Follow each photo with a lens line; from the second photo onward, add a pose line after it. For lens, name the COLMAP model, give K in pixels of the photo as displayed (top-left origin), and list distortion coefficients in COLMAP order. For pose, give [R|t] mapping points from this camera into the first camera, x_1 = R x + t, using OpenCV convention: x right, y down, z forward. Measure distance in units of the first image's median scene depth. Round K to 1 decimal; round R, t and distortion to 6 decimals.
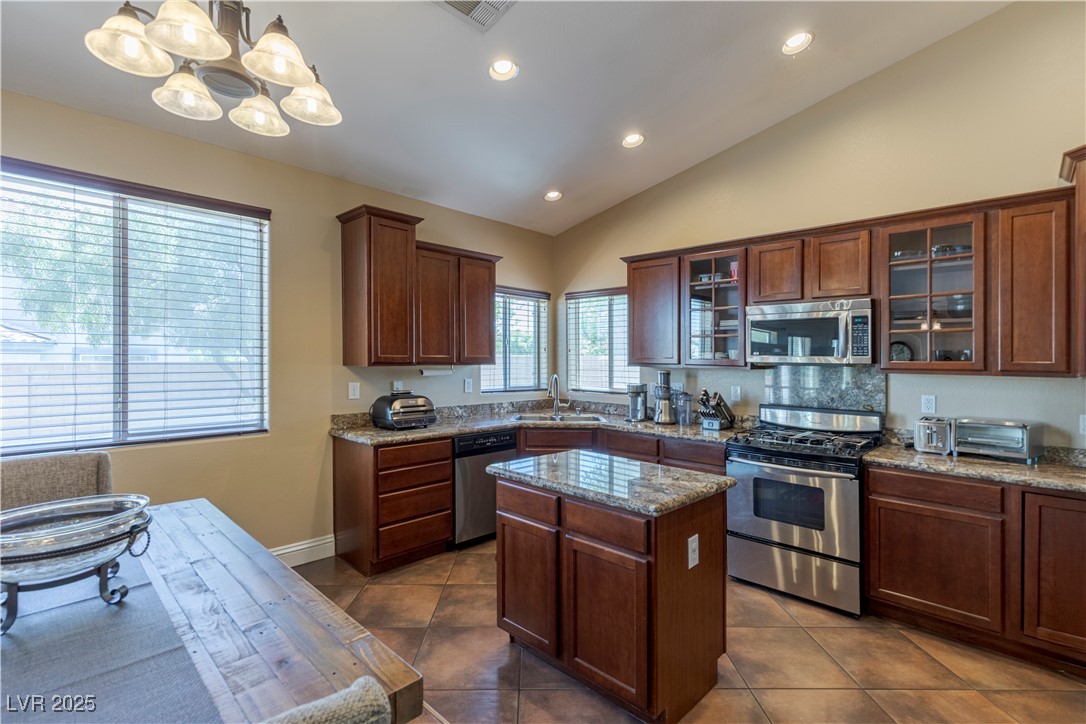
lens RADIAL K [[499.2, 0, 550.5], [0, 499.2, 362.4], [0, 0, 1]] dist [-0.000667, -0.000261]
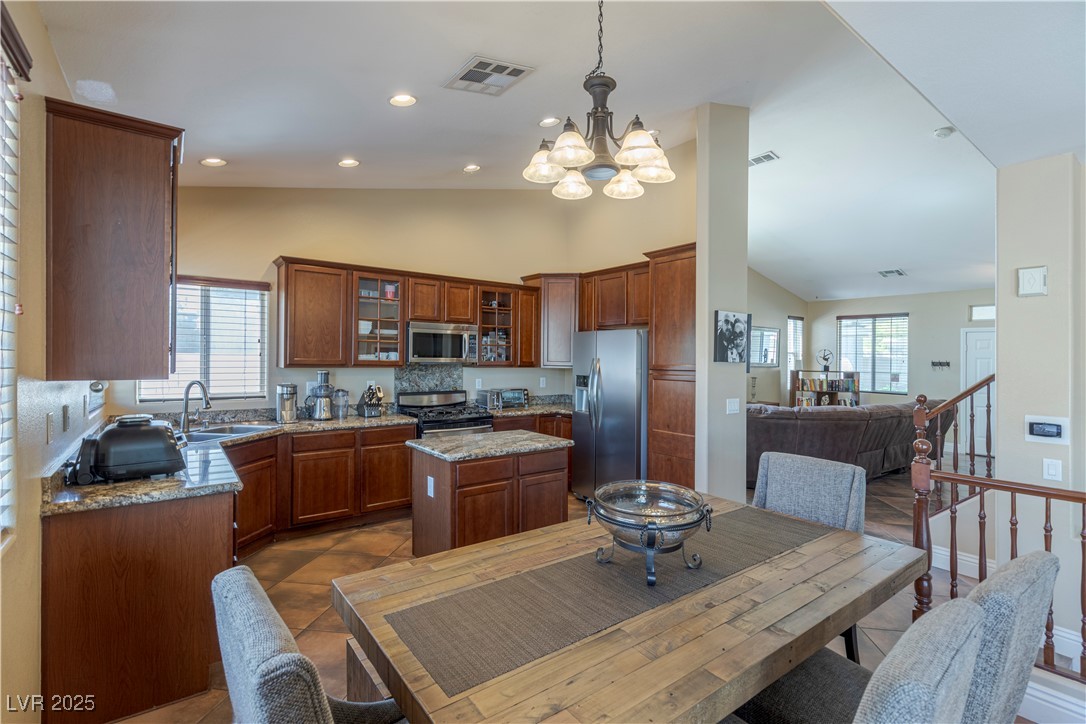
lens RADIAL K [[499.2, 0, 542.8], [0, 499.2, 352.8], [0, 0, 1]] dist [-0.000667, -0.000261]
pose [[0.173183, -0.000020, 0.984890, -0.903893], [-0.000777, 1.000000, 0.000157, -0.027485], [-0.984889, -0.000793, 0.173183, 0.409412]]
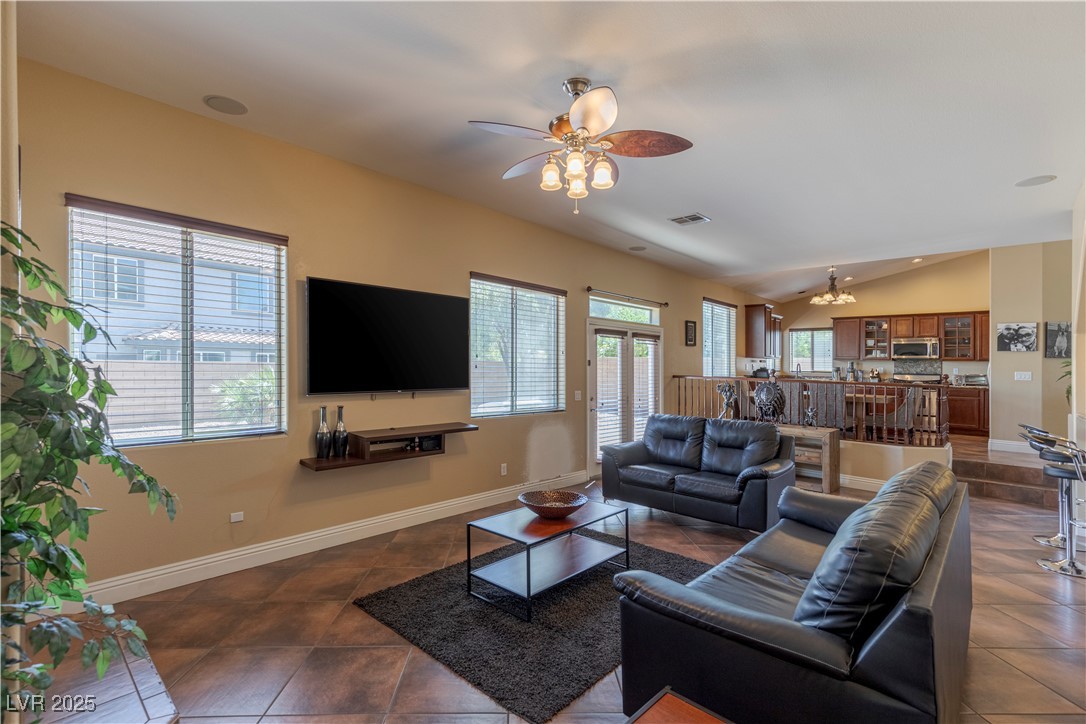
lens RADIAL K [[499.2, 0, 536.3], [0, 499.2, 362.7], [0, 0, 1]] dist [-0.000667, -0.000261]
pose [[0.999914, 0.013079, 0.000970, -1.696623], [-0.013060, 0.999758, -0.017700, 0.107124], [-0.001201, 0.017686, 0.999843, -1.921495]]
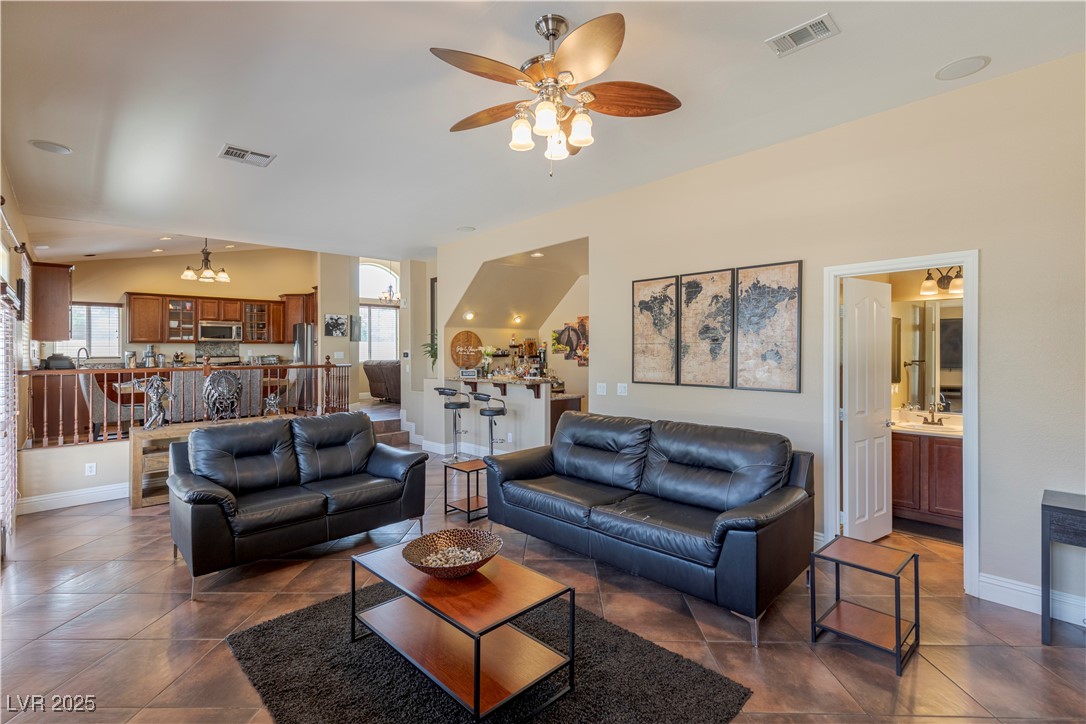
lens RADIAL K [[499.2, 0, 544.2], [0, 499.2, 345.4], [0, 0, 1]] dist [-0.000667, -0.000261]
pose [[0.054894, 0.005272, 0.998478, -2.337541], [0.021469, 0.999749, -0.006459, 0.087749], [-0.998261, 0.021791, 0.054767, -1.108363]]
